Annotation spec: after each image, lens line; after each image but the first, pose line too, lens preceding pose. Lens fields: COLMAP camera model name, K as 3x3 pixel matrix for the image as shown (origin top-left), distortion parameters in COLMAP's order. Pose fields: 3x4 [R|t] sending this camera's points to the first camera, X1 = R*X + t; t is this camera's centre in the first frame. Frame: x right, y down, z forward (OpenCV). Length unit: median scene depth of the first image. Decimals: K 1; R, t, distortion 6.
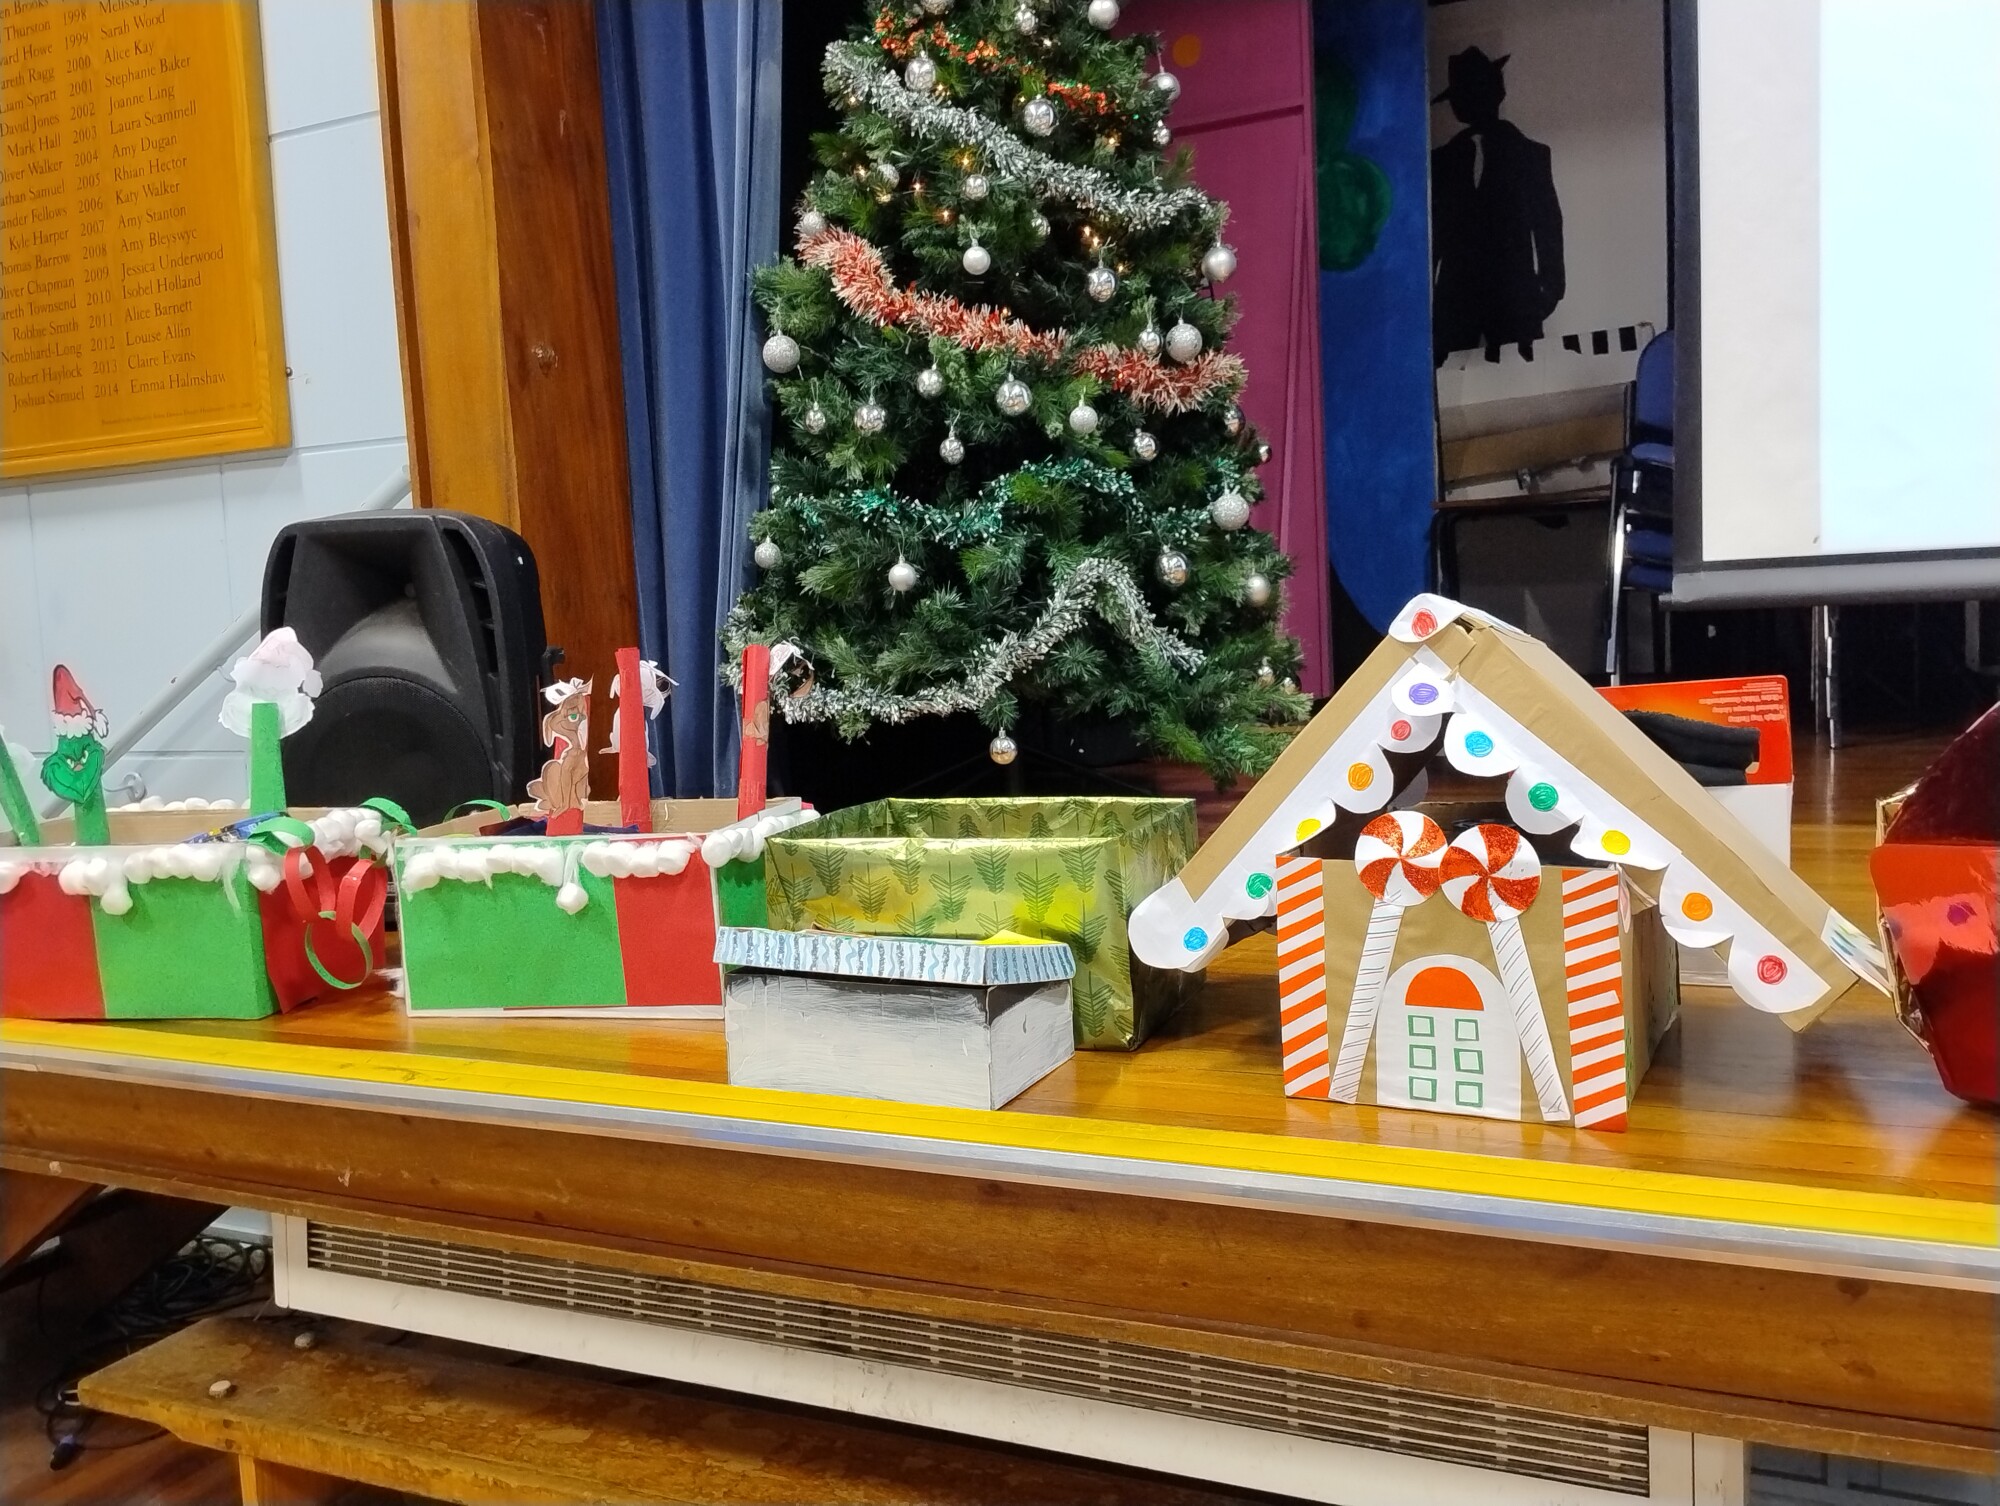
lens RADIAL K [[1637.4, 0, 1000.0], [0, 1637.4, 725.3], [0, 0, 1]] dist [0.049982, -0.068961]
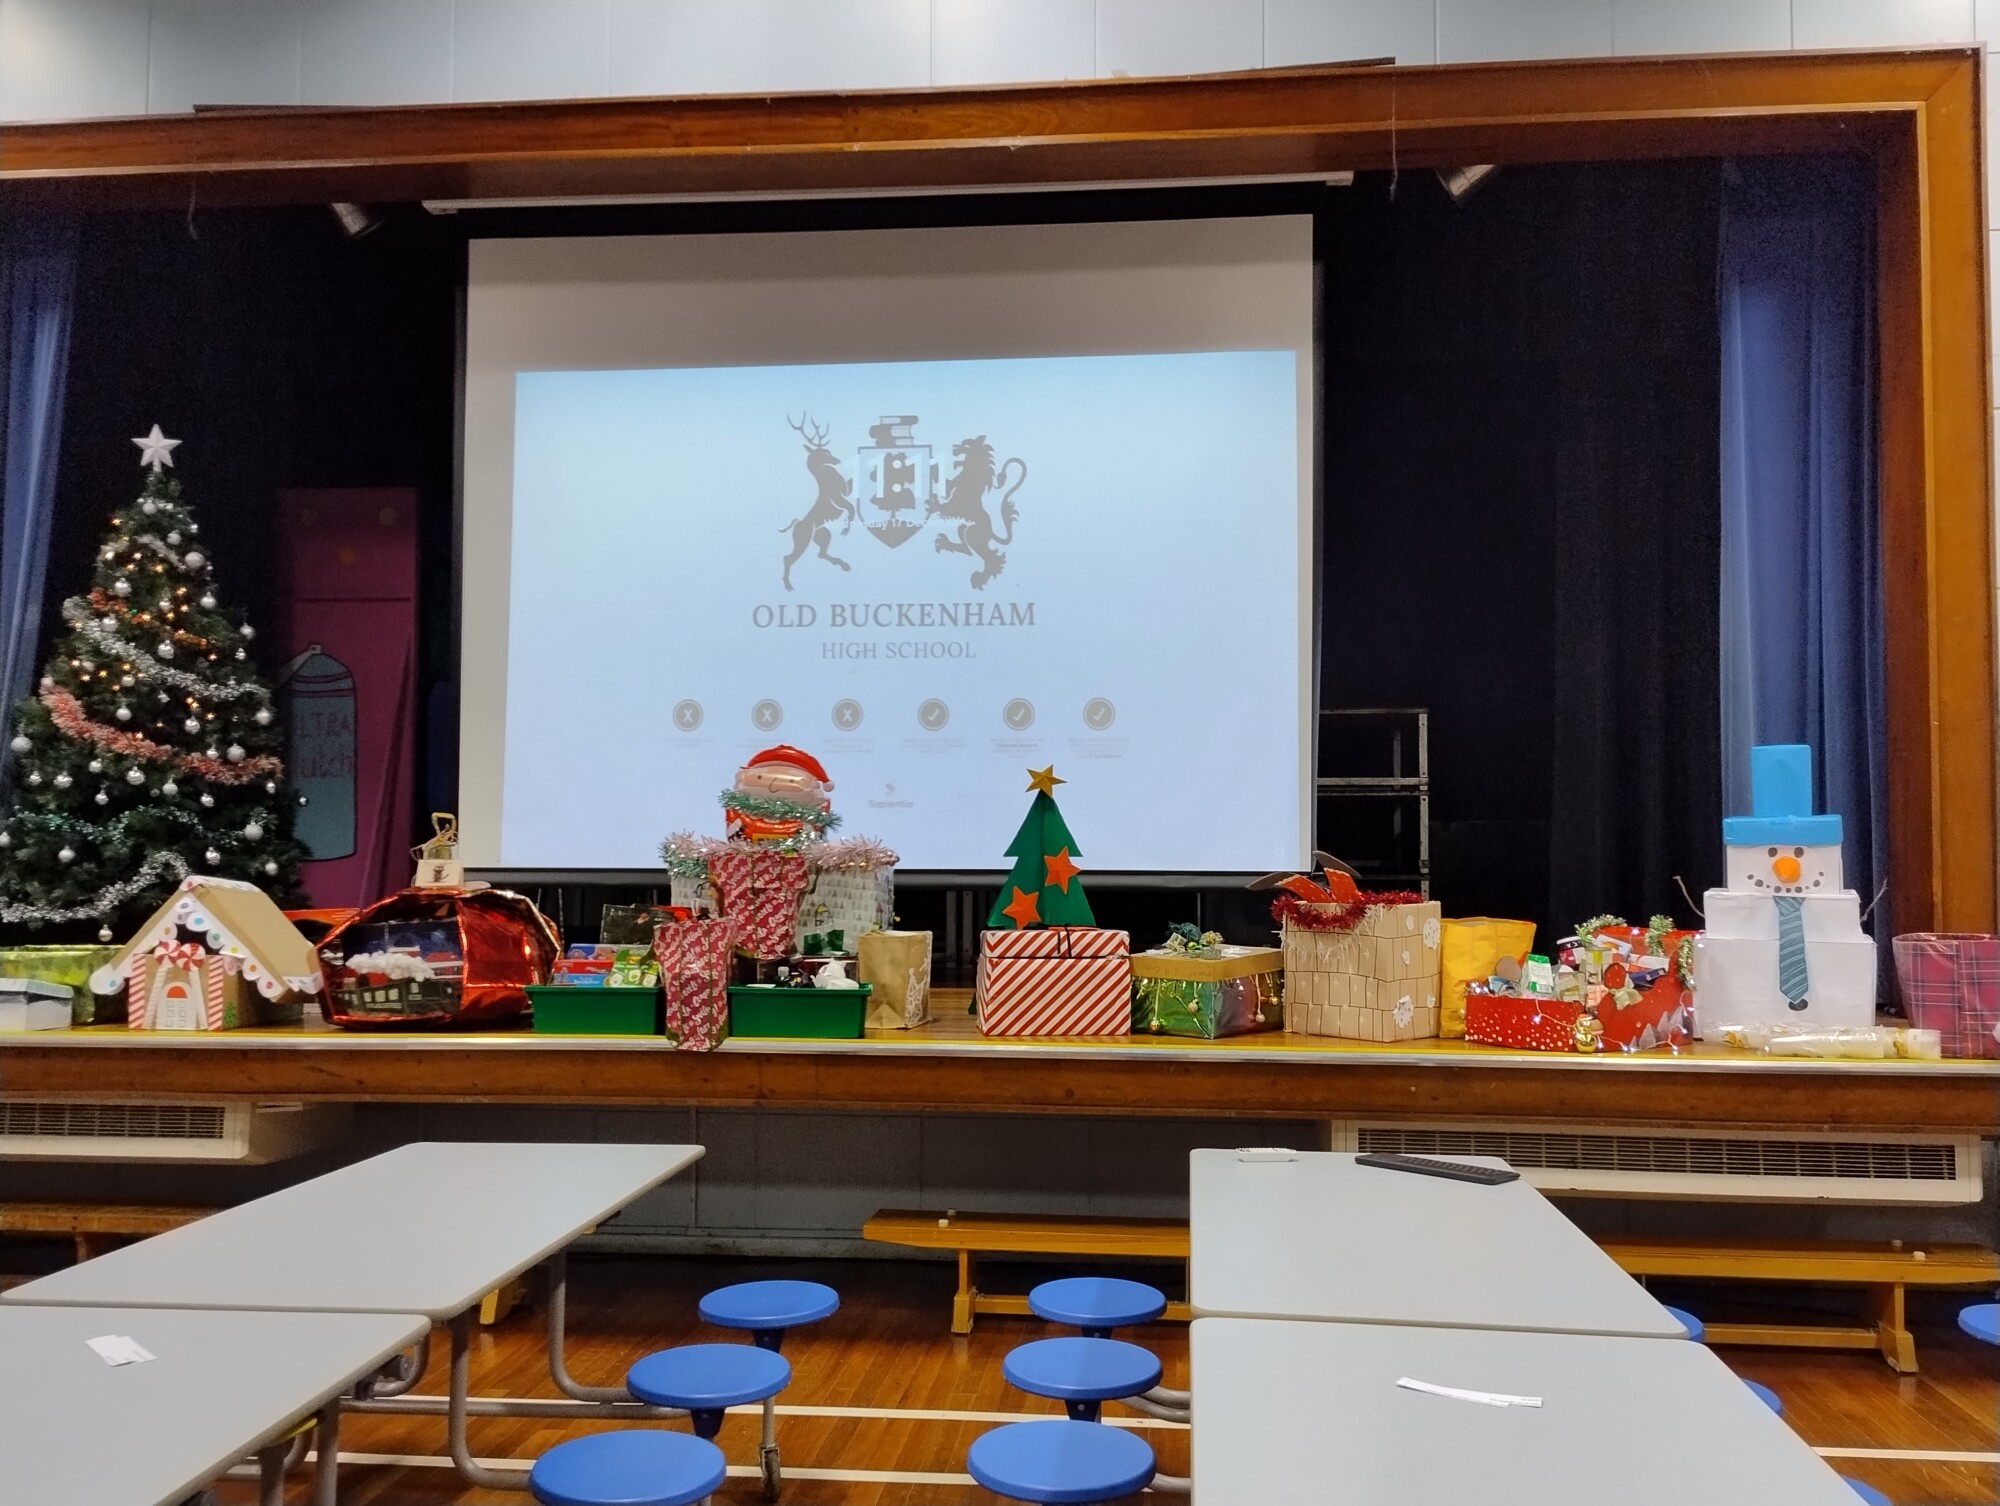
lens RADIAL K [[1684.1, 0, 1045.0], [0, 1684.1, 772.1], [0, 0, 1]] dist [0.100697, -0.133095]
pose [[0.942173, 0.070677, 0.327588, 0.404895], [-0.026267, 0.990075, -0.138061, 0.079539], [-0.334095, 0.121472, 0.934679, -1.565205]]
